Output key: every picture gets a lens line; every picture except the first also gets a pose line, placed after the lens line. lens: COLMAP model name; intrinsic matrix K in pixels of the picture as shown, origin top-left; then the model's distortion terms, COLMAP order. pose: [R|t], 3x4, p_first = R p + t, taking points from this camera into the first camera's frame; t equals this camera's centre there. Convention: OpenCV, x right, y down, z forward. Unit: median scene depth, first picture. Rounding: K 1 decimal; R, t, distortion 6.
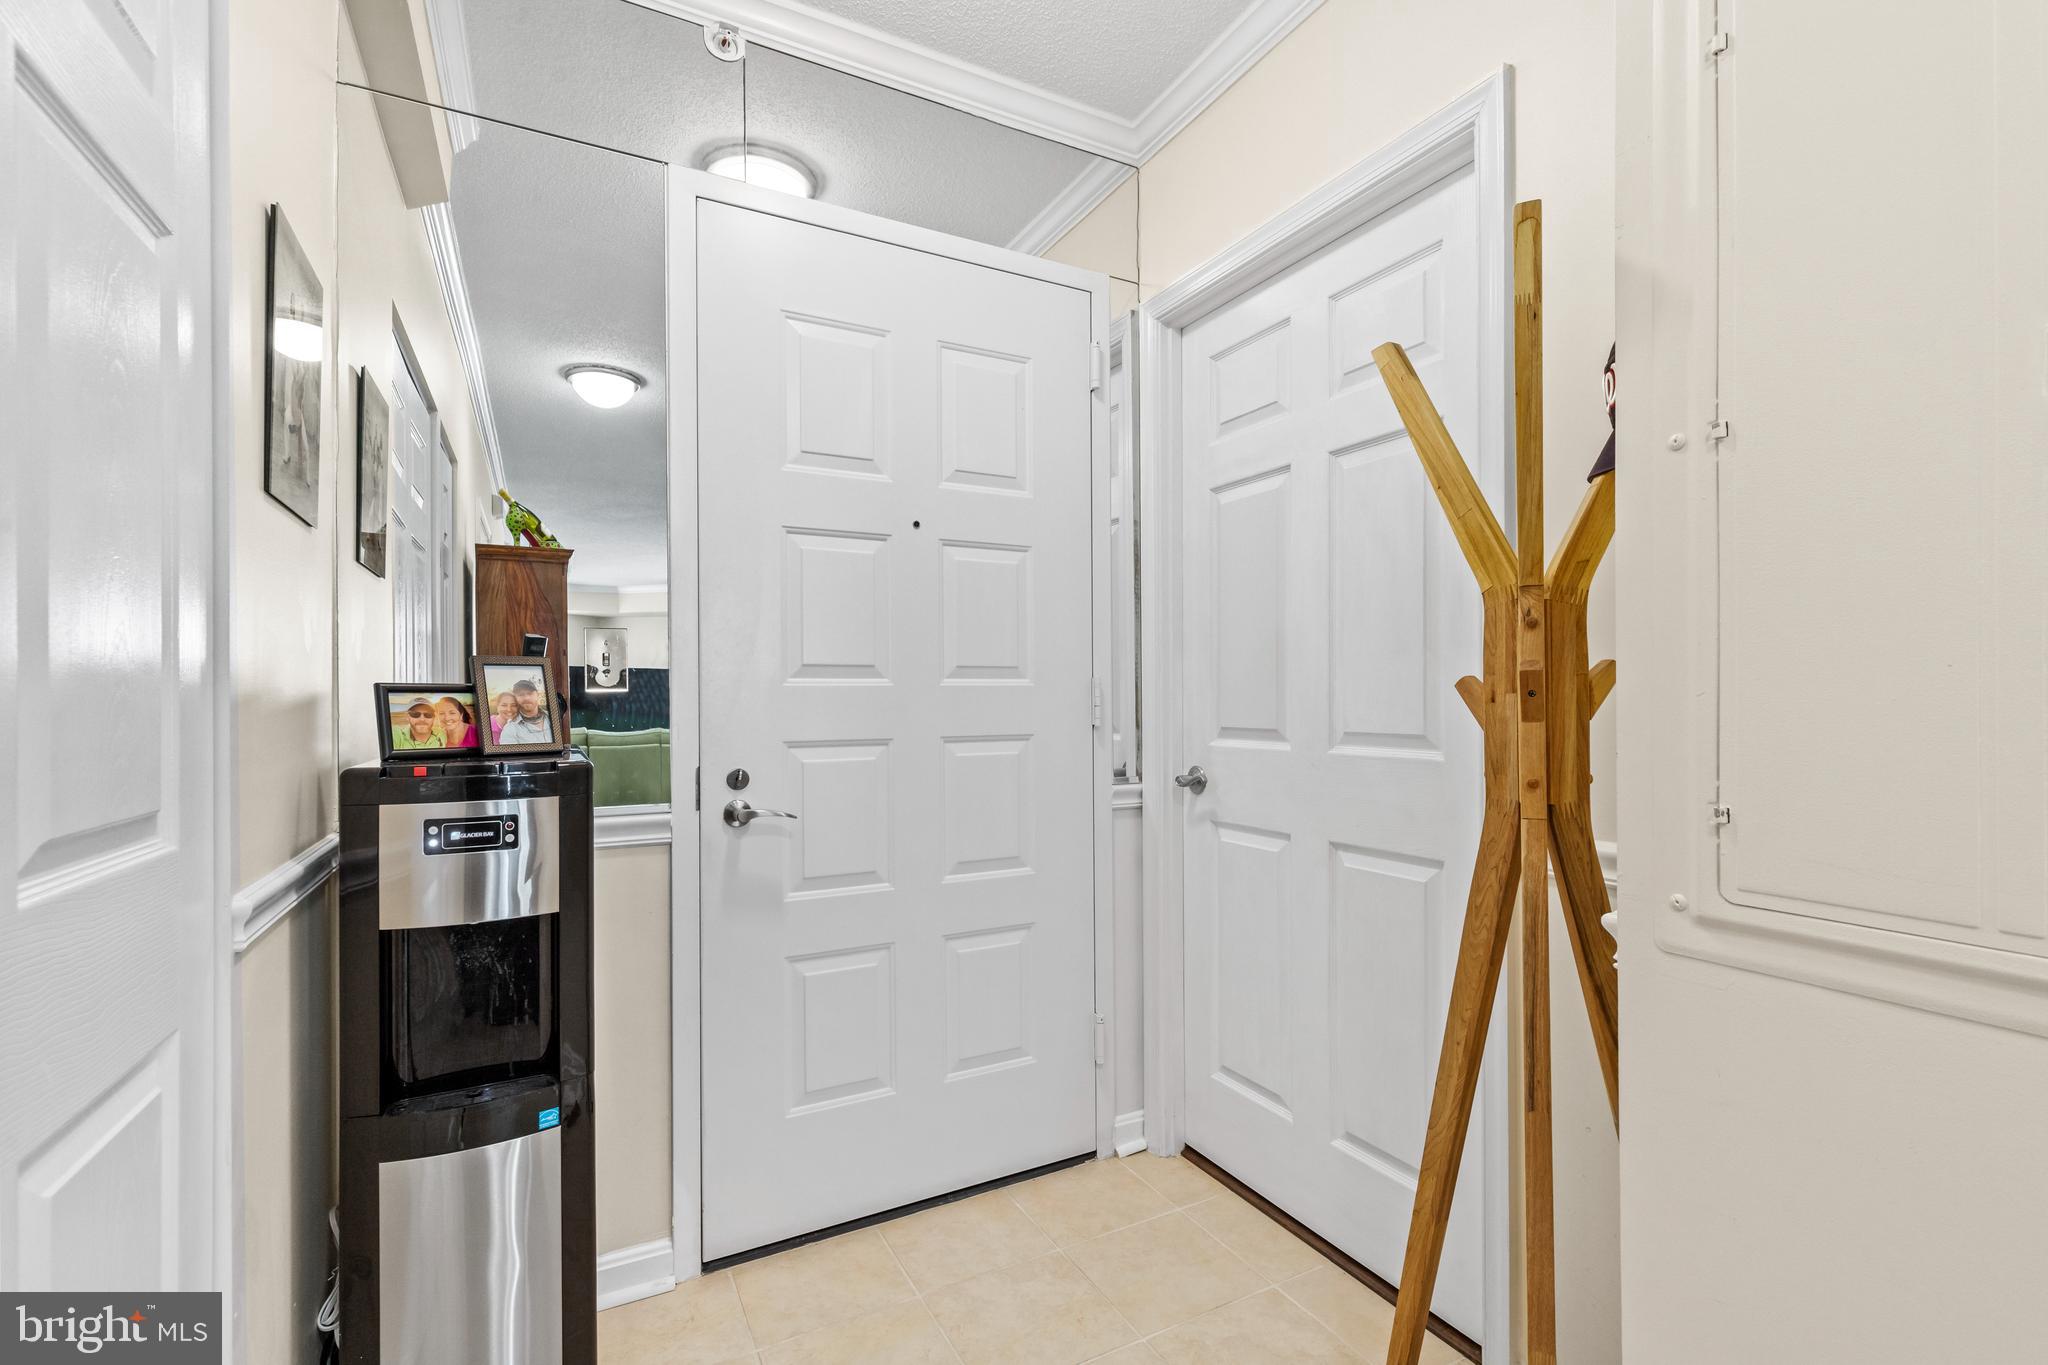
lens RADIAL K [[931.3, 0, 1051.9], [0, 931.3, 693.5], [0, 0, 1]] dist [0.005399, -0.000075]
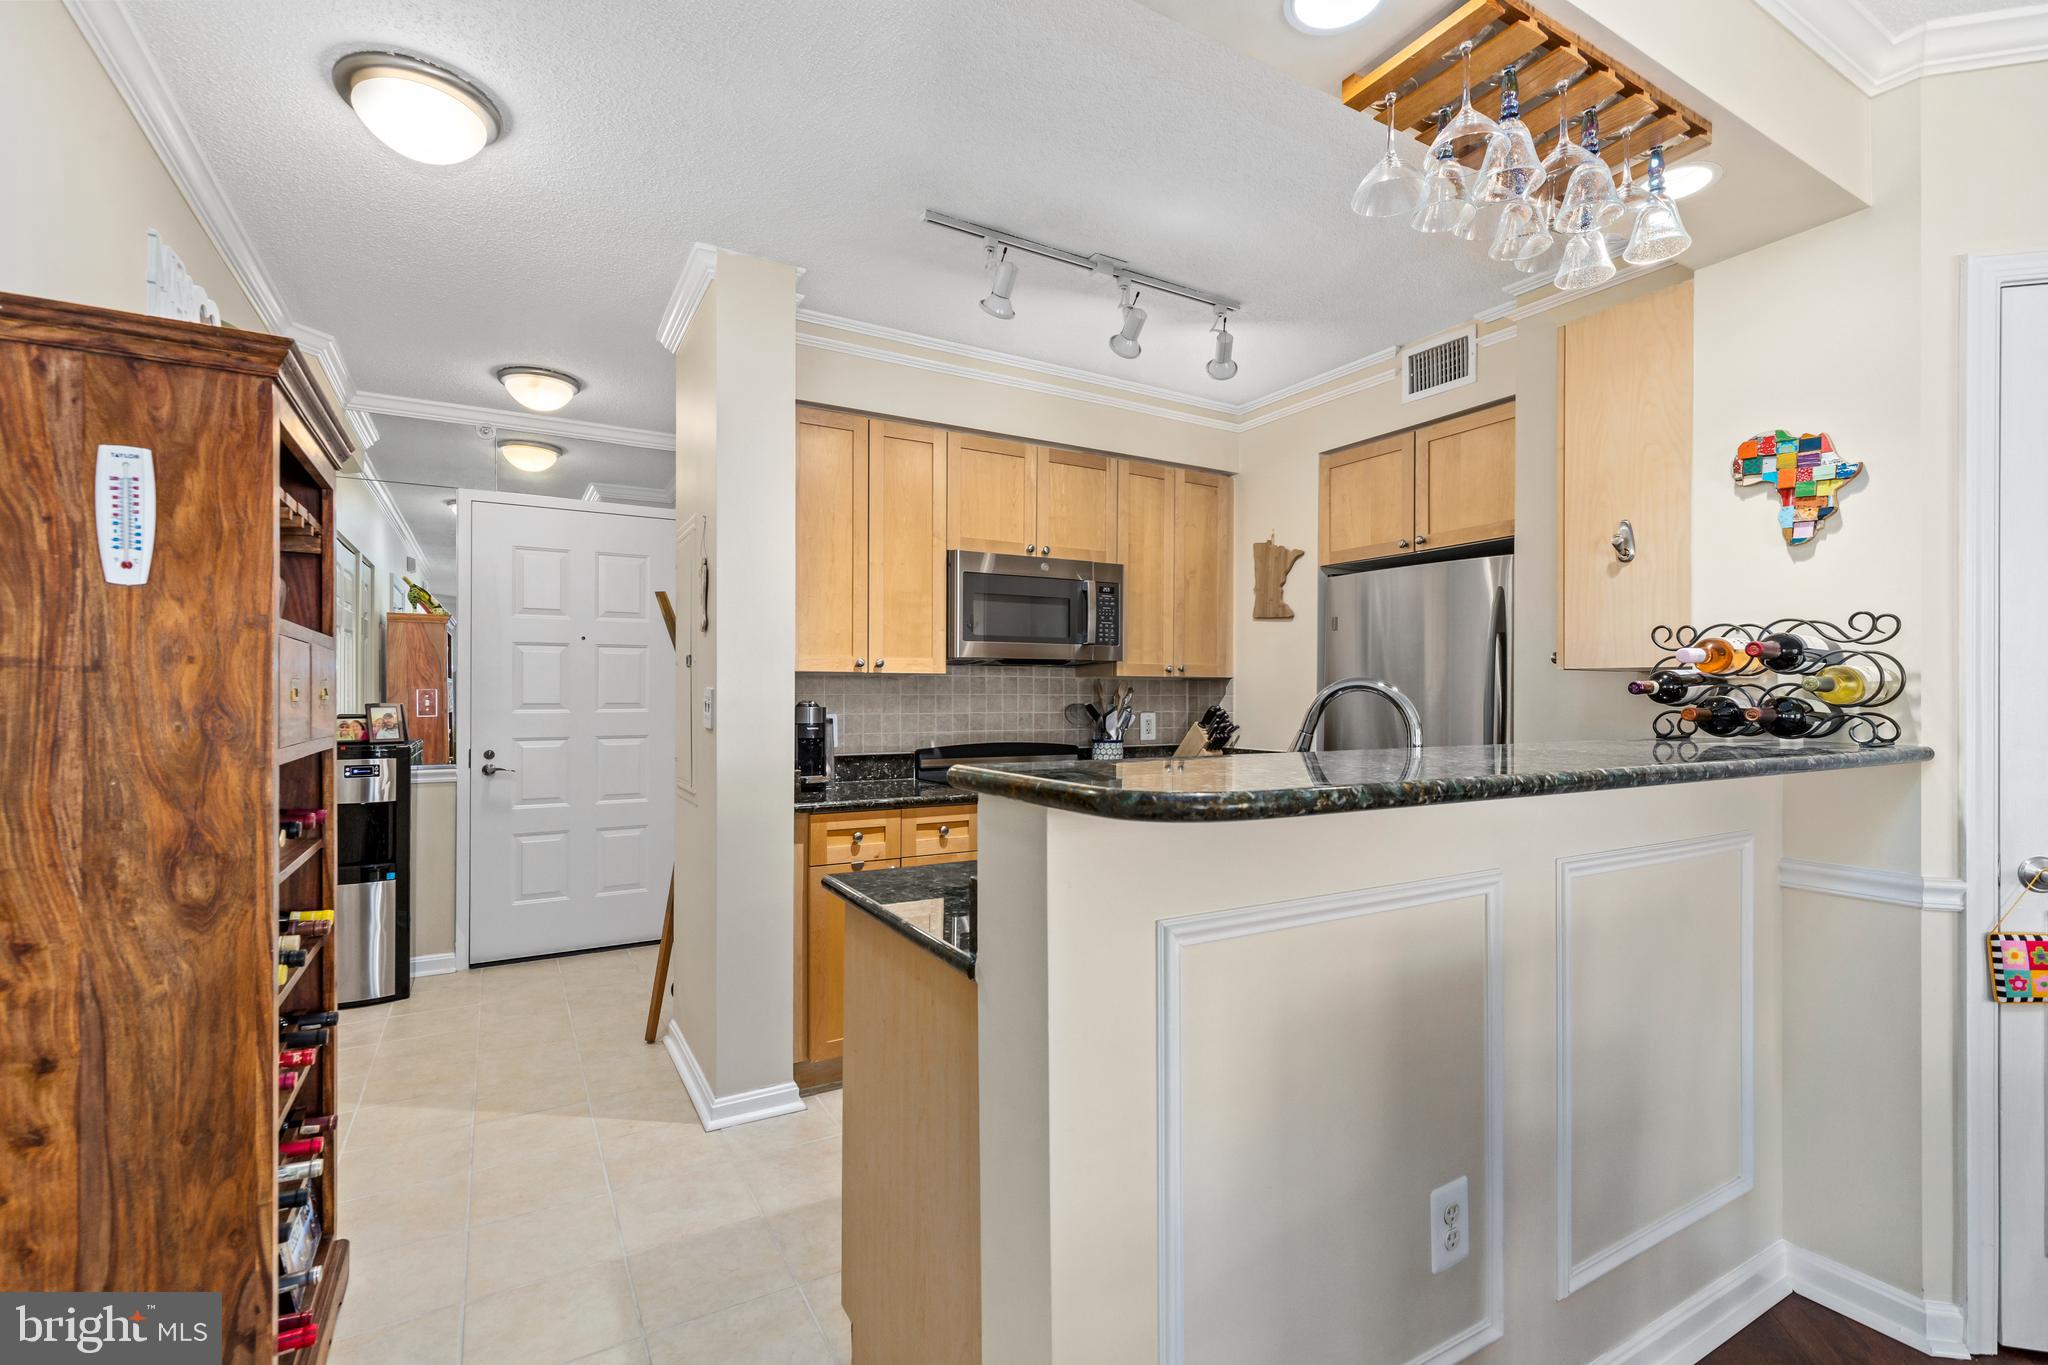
lens RADIAL K [[931.3, 0, 1043.2], [0, 931.3, 686.0], [0, 0, 1]] dist [0.005399, -0.000075]
pose [[0.999207, 0.005163, 0.039478, 0.955123], [-0.004926, 0.999969, -0.006100, -0.070484], [-0.039508, 0.005900, 0.999202, -1.377019]]
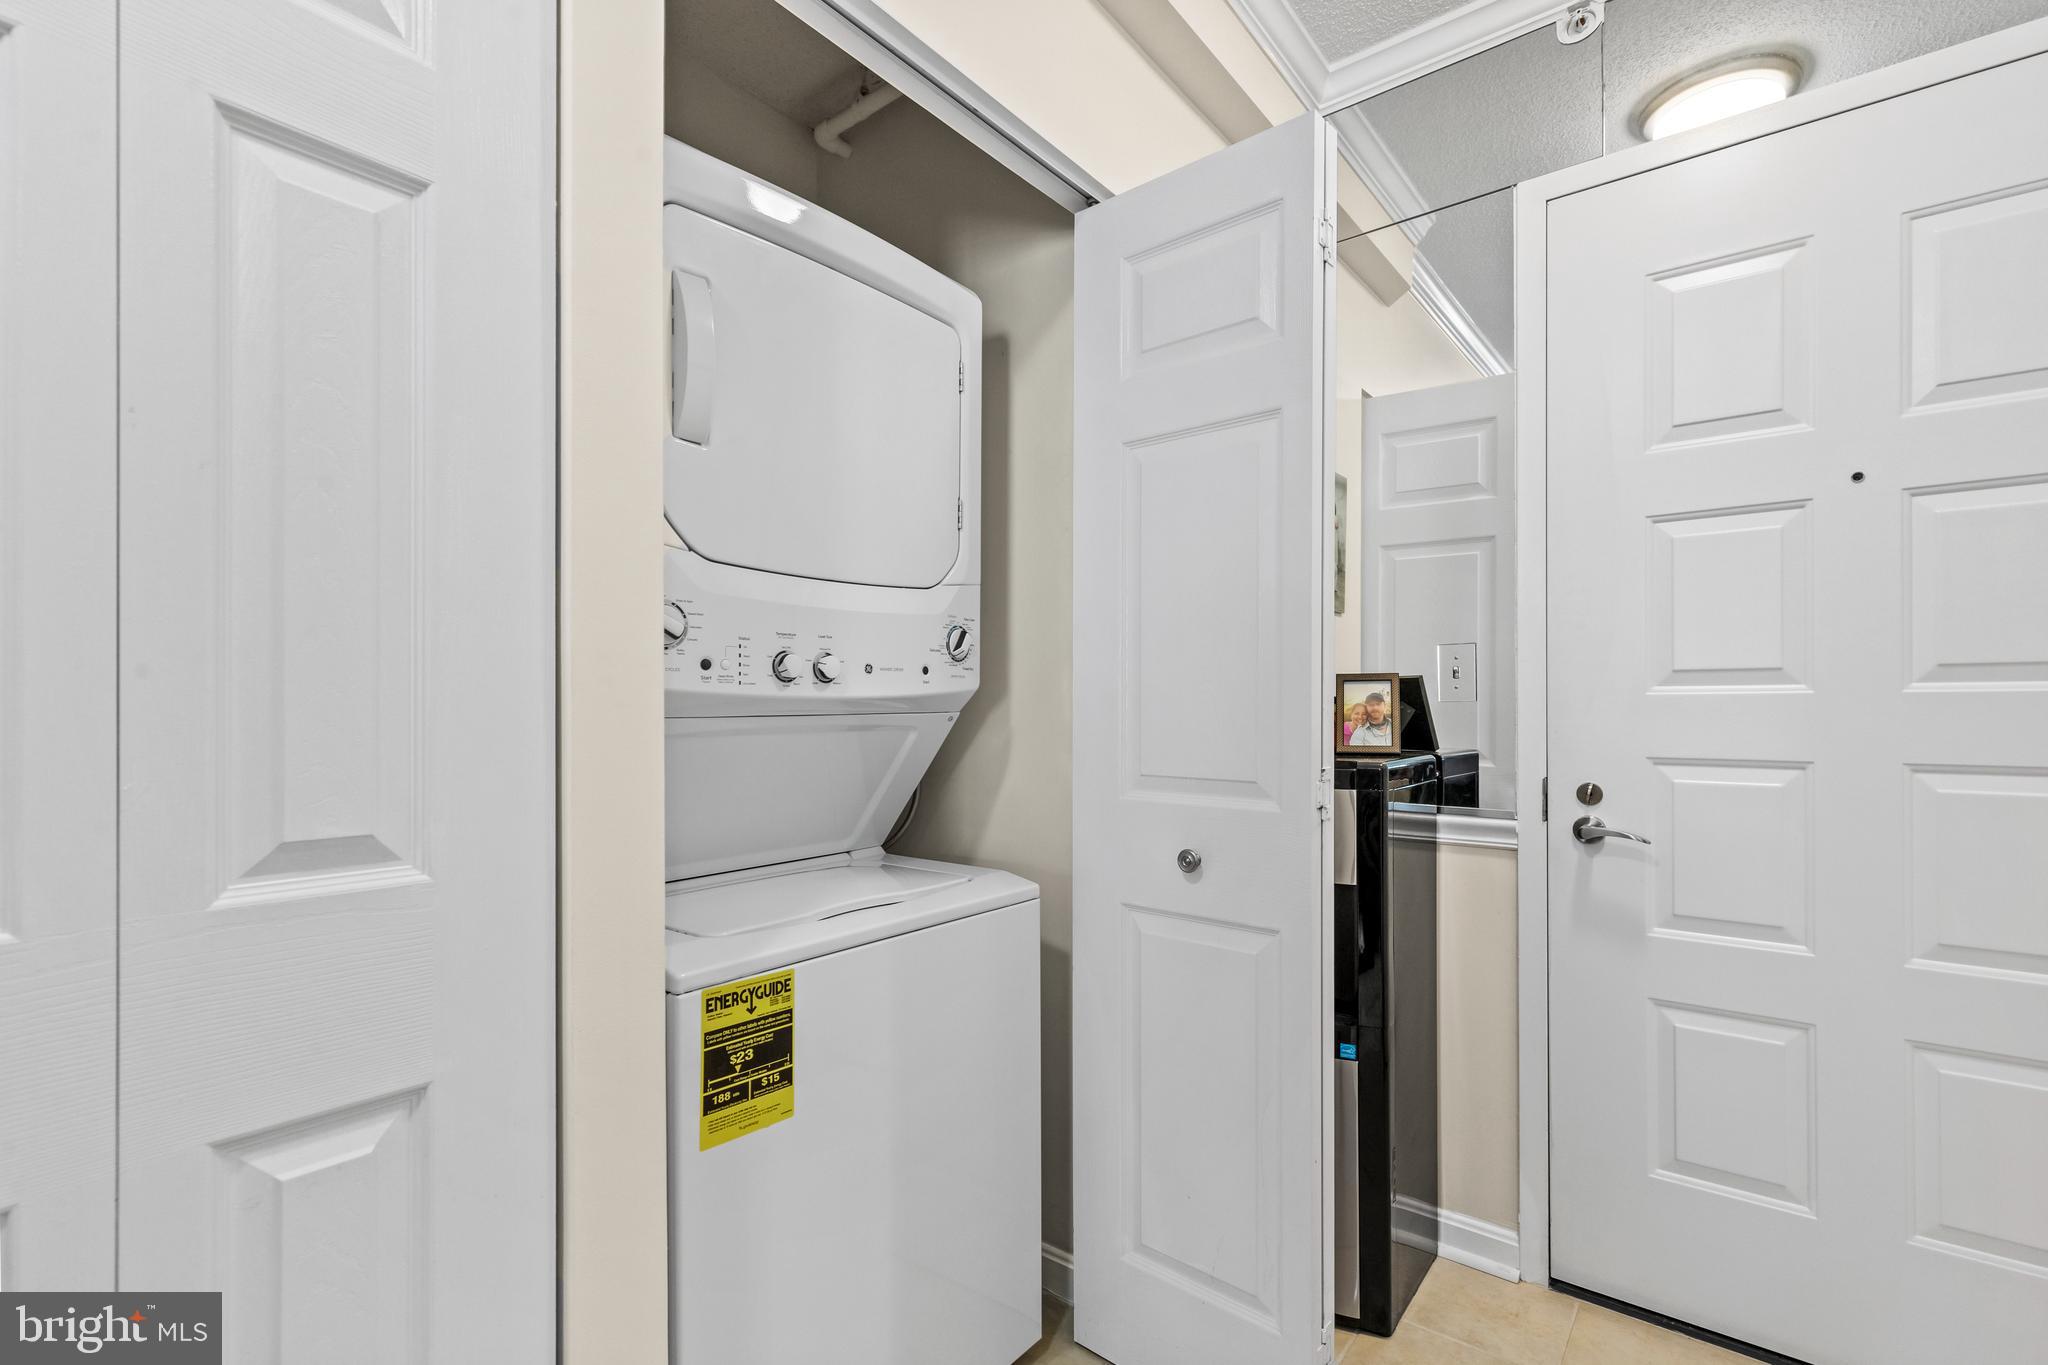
lens RADIAL K [[931.3, 0, 1053.2], [0, 931.3, 708.4], [0, 0, 1]] dist [0.005399, -0.000075]
pose [[0.392702, 0.006033, -0.919646, 0.332414], [0.003510, 0.999961, 0.008059, -0.004860], [0.919659, -0.006392, 0.392666, 0.128116]]
